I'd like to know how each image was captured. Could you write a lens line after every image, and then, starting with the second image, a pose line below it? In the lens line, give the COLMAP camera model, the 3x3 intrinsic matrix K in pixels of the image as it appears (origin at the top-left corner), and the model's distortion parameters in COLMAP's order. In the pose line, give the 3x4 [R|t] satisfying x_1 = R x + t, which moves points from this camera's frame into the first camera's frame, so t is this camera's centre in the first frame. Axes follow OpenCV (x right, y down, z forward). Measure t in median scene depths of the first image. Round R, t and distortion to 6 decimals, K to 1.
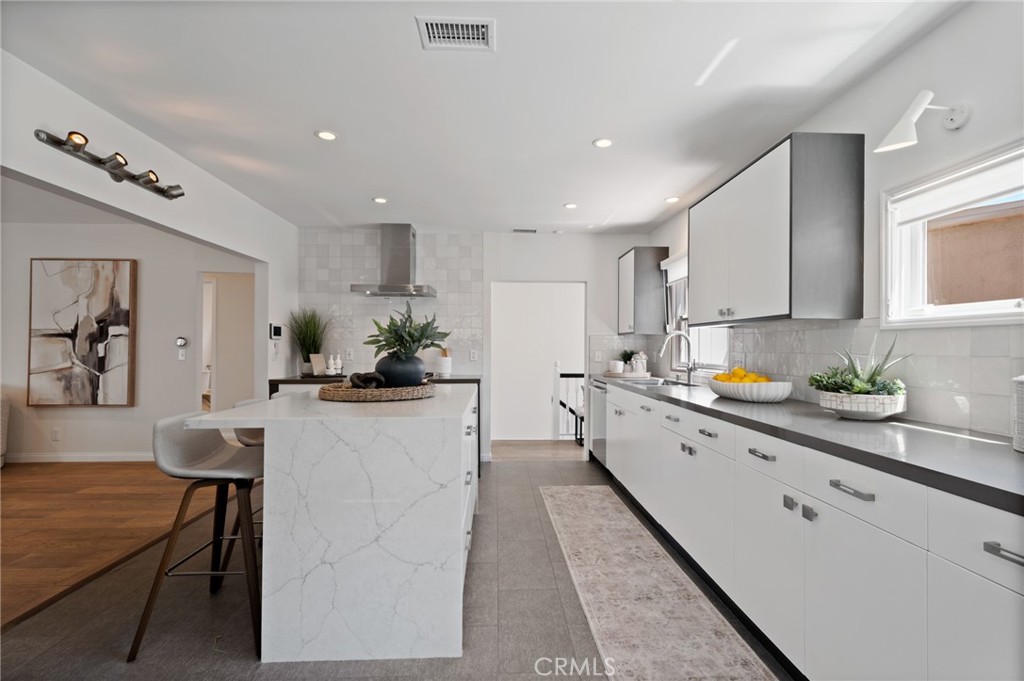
lens RADIAL K [[467.8, 0, 512.0], [0, 467.8, 340.5], [0, 0, 1]] dist [0.000135, -0.000003]
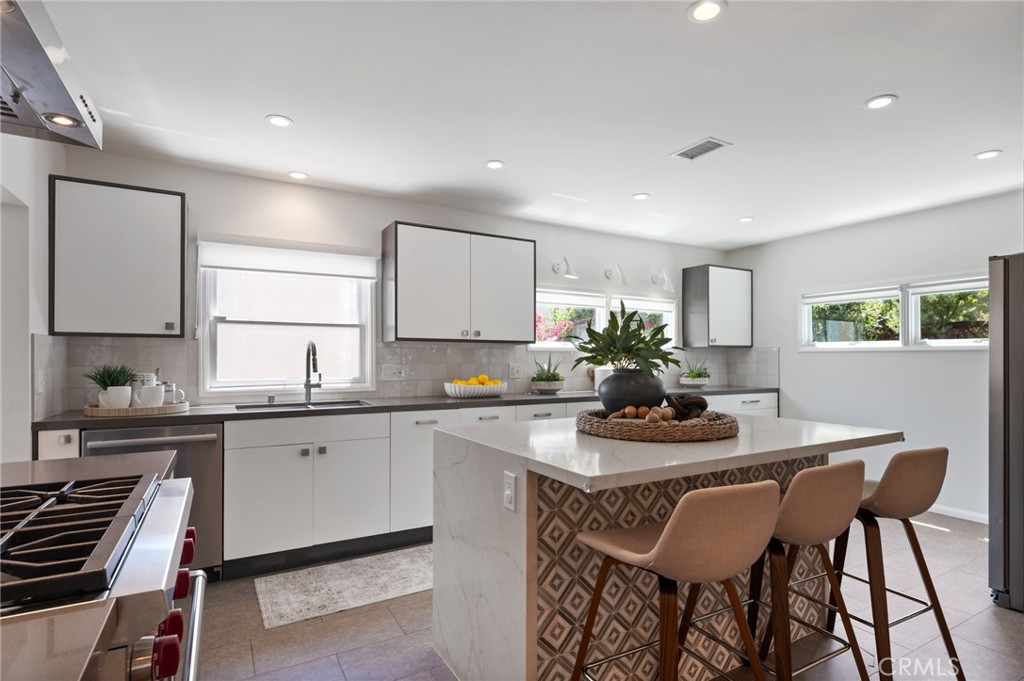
lens RADIAL K [[516.7, 0, 512.4], [0, 516.7, 357.4], [0, 0, 1]] dist [0.000335, 0.000084]
pose [[-0.464226, -0.007785, 0.885683, -0.926665], [-0.016488, 0.999864, 0.000146, 0.005658], [-0.885563, -0.014535, -0.464291, 1.637777]]
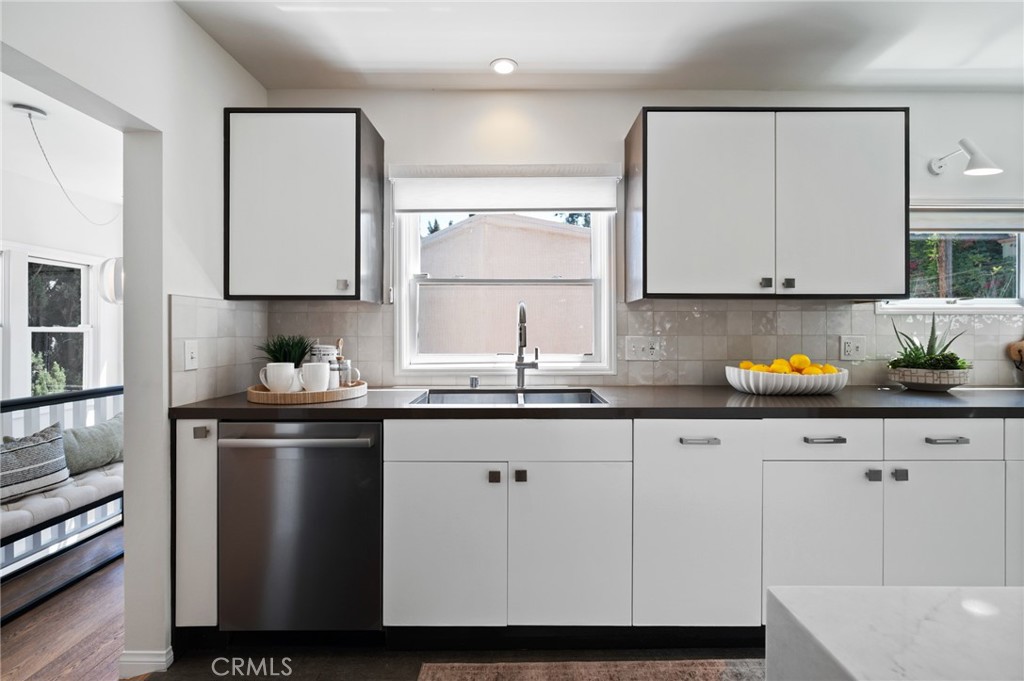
lens RADIAL K [[425.5, 0, 524.0], [0, 425.5, 331.7], [0, 0, 1]] dist [0.001051, 0.000165]
pose [[0.032010, -0.012241, 0.999413, -0.260960], [-0.012560, 0.999841, 0.012648, 0.016224], [-0.999409, -0.012958, 0.031851, 1.446294]]
